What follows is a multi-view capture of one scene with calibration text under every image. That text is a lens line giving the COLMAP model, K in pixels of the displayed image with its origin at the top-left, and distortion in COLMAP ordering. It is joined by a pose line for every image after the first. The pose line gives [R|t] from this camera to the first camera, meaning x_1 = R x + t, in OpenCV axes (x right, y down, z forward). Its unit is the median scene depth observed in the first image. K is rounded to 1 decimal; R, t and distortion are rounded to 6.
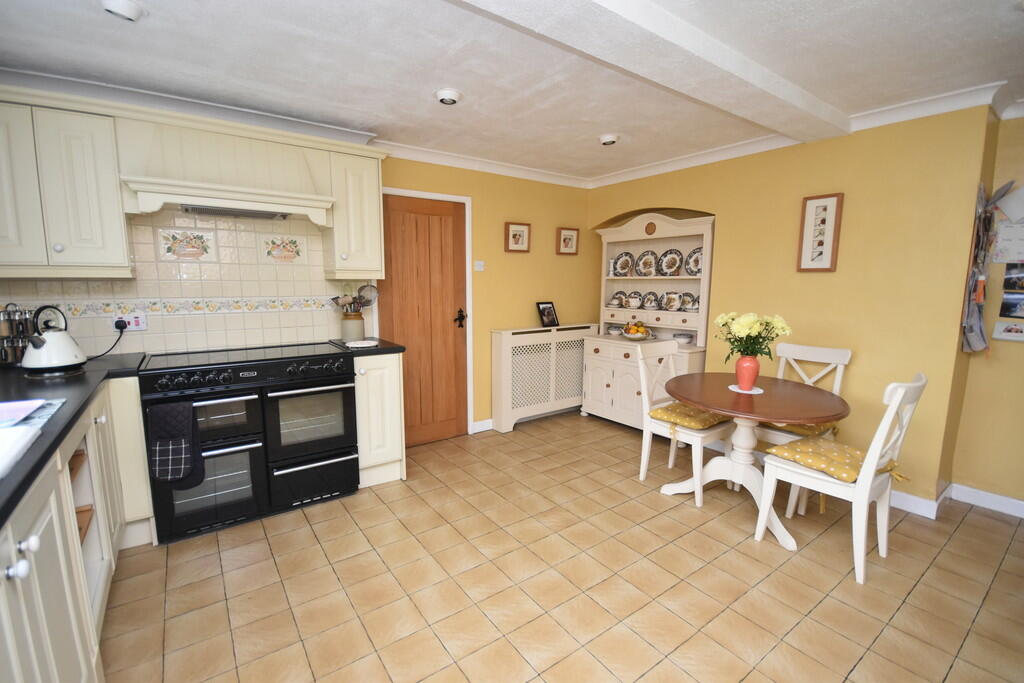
lens RADIAL K [[454.9, 0, 512.0], [0, 454.9, 341.5], [0, 0, 1]] dist [0.000050, 0.000038]
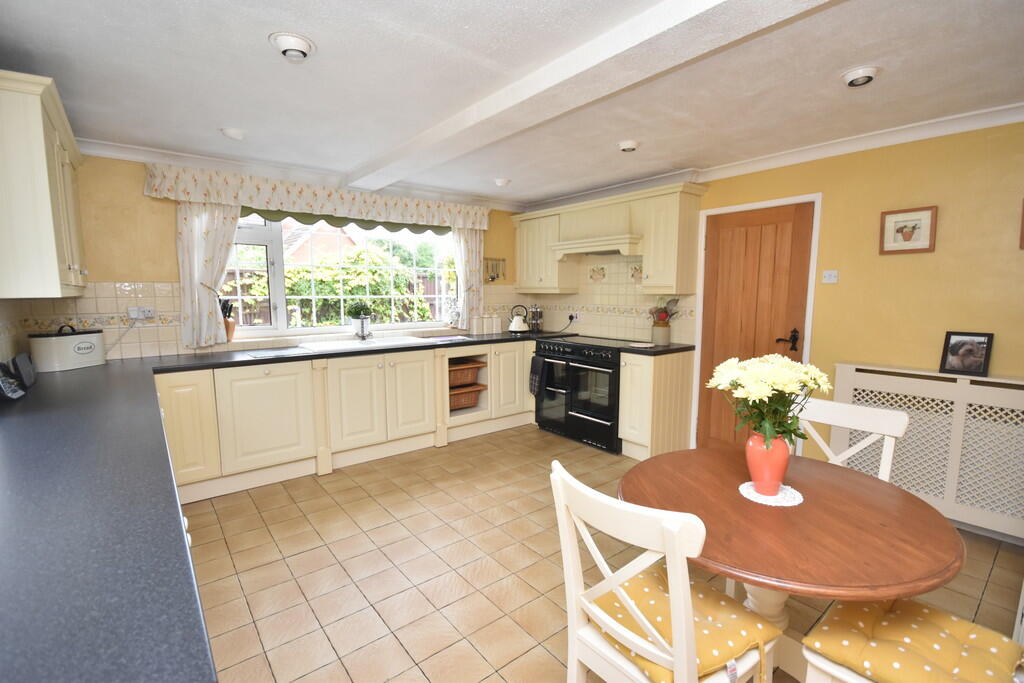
lens RADIAL K [[464.5, 0, 512.0], [0, 464.5, 341.5], [0, 0, 1]] dist [-0.000572, -0.000133]
pose [[0.052766, 0.106593, -0.992902, 0.874141], [-0.127621, 0.986854, 0.099161, -0.081257], [0.990418, 0.121483, 0.065676, 0.521683]]
